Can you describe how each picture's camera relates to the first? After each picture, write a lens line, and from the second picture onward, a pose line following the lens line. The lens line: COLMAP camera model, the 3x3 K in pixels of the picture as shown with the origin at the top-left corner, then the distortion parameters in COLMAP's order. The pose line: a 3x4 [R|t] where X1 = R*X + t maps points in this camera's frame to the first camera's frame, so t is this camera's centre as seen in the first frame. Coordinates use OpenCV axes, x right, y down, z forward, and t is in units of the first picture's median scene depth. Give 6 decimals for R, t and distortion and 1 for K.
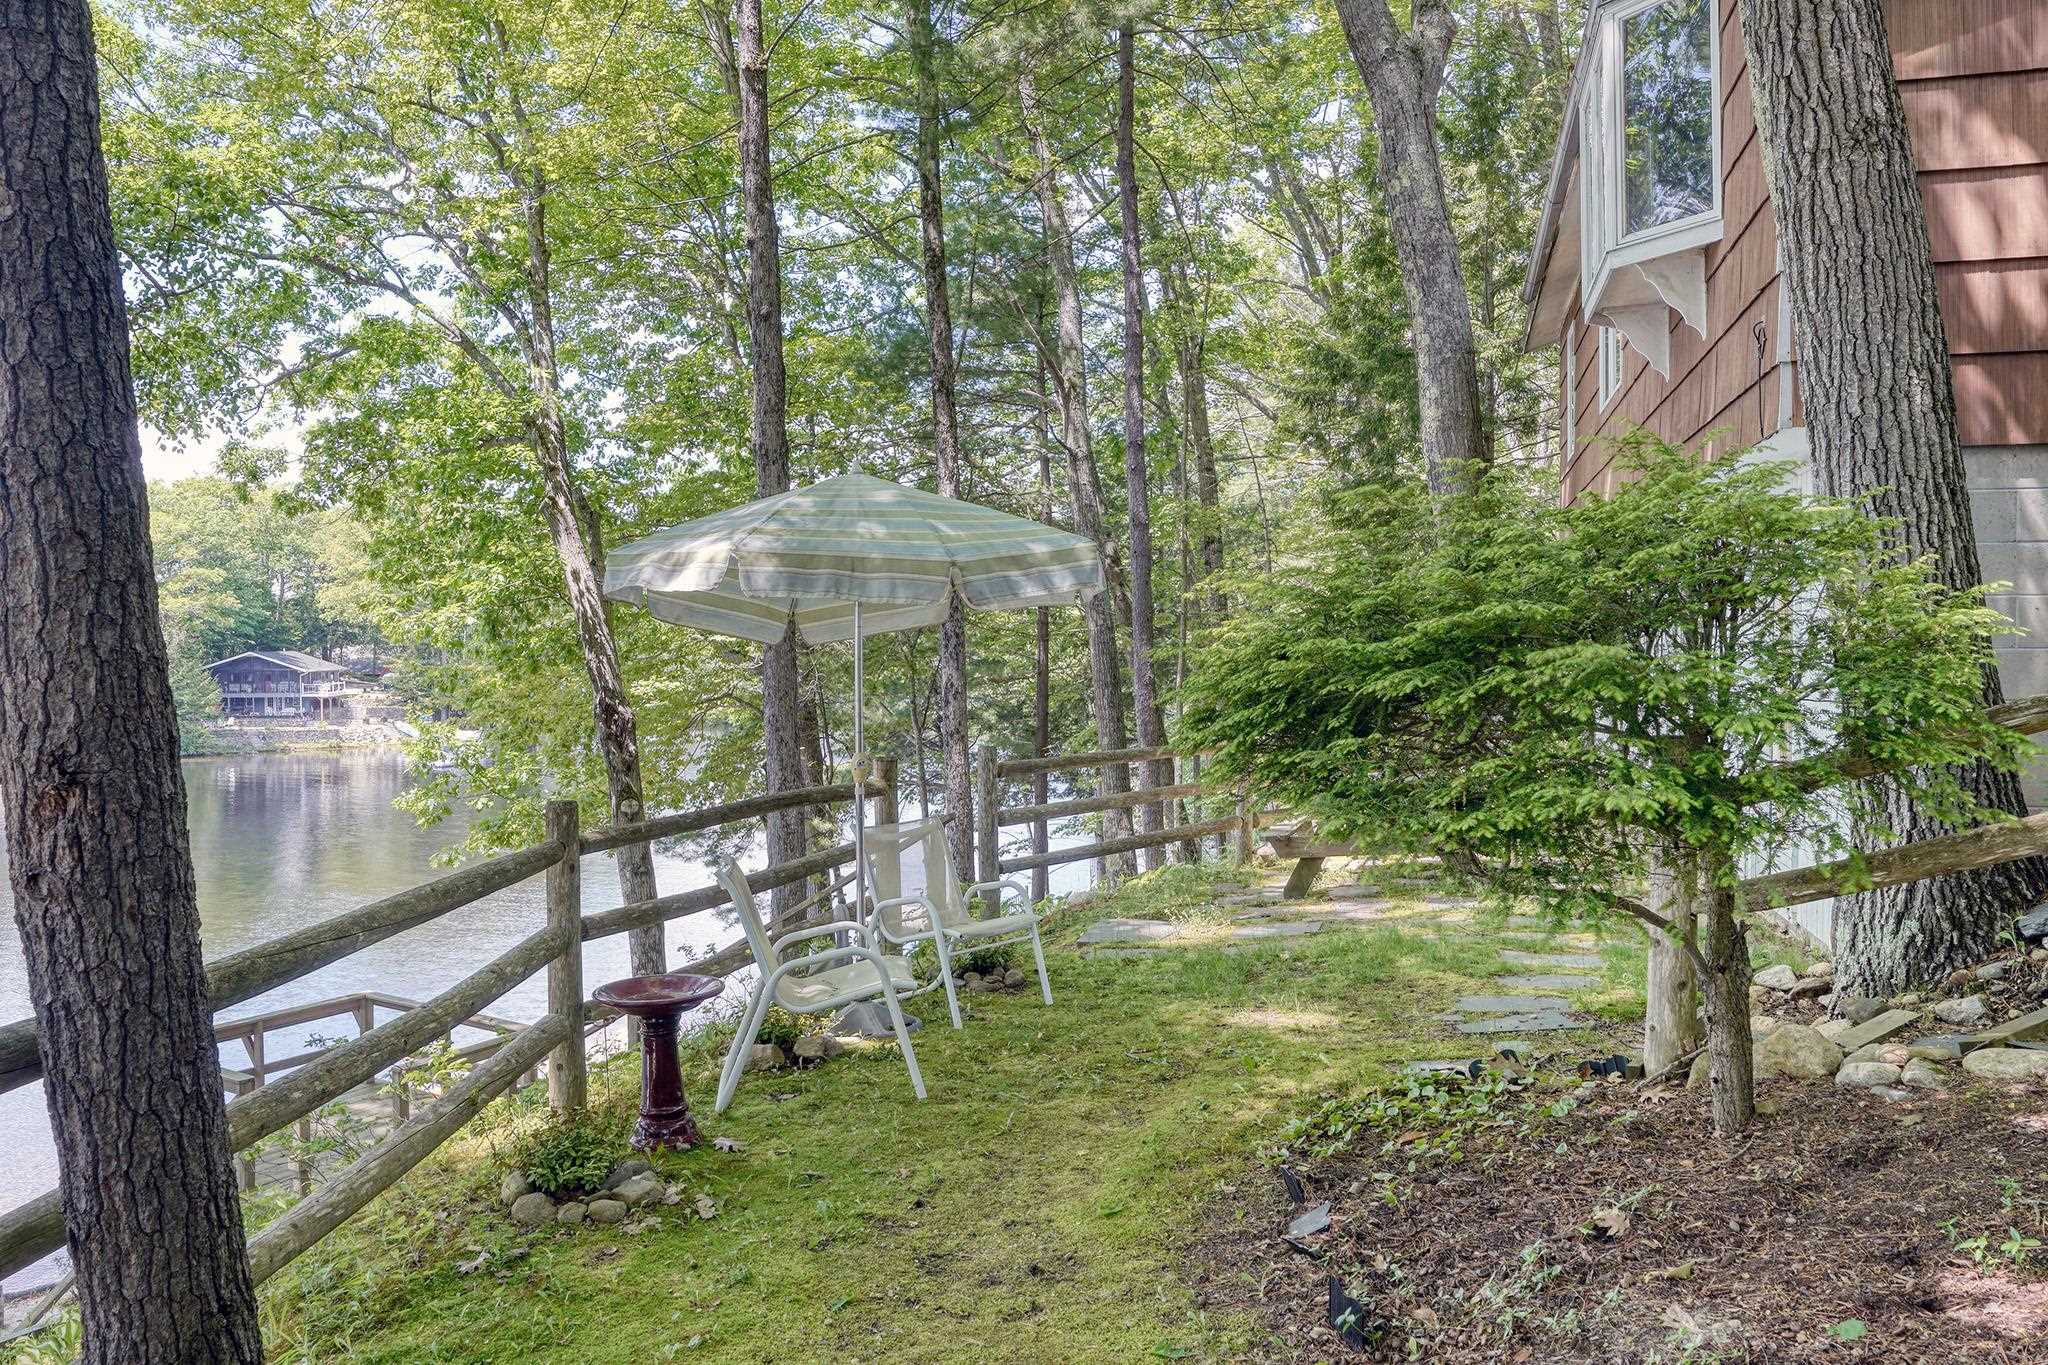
lens RADIAL K [[1531.3, 0, 1024.0], [0, 1531.3, 682.5], [0, 0, 1]] dist [-0.040468, 0.000126]
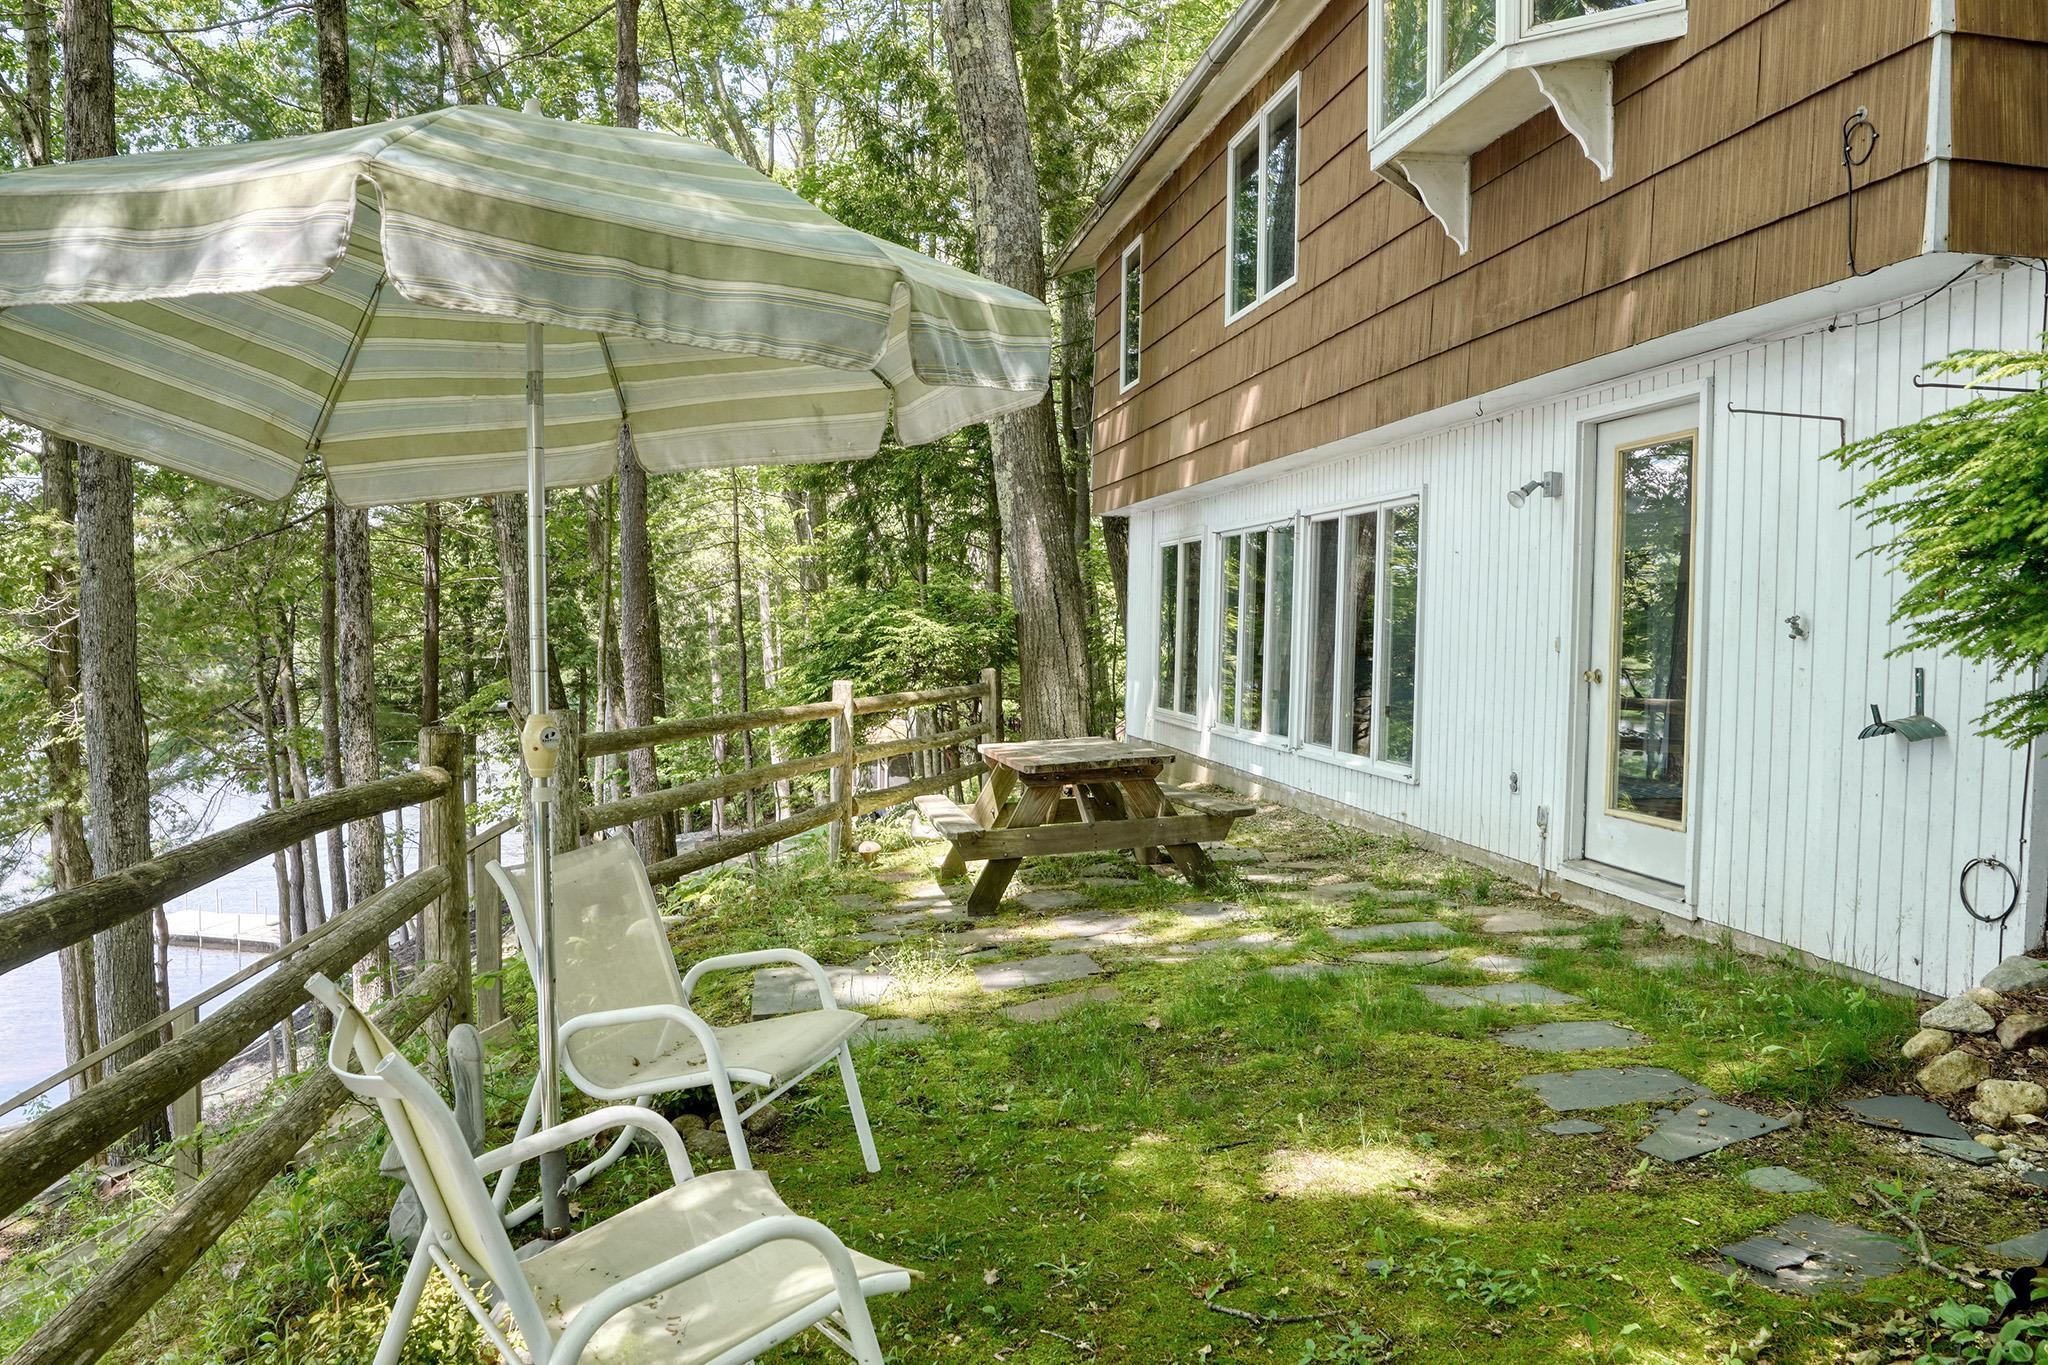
lens RADIAL K [[1531.3, 0, 1024.0], [0, 1531.3, 682.5], [0, 0, 1]] dist [-0.040468, 0.000126]
pose [[0.906868, 0.005142, 0.421383, -0.075954], [-0.012189, 0.999827, 0.014031, 0.011540], [-0.421238, -0.017860, 0.906774, 0.222567]]
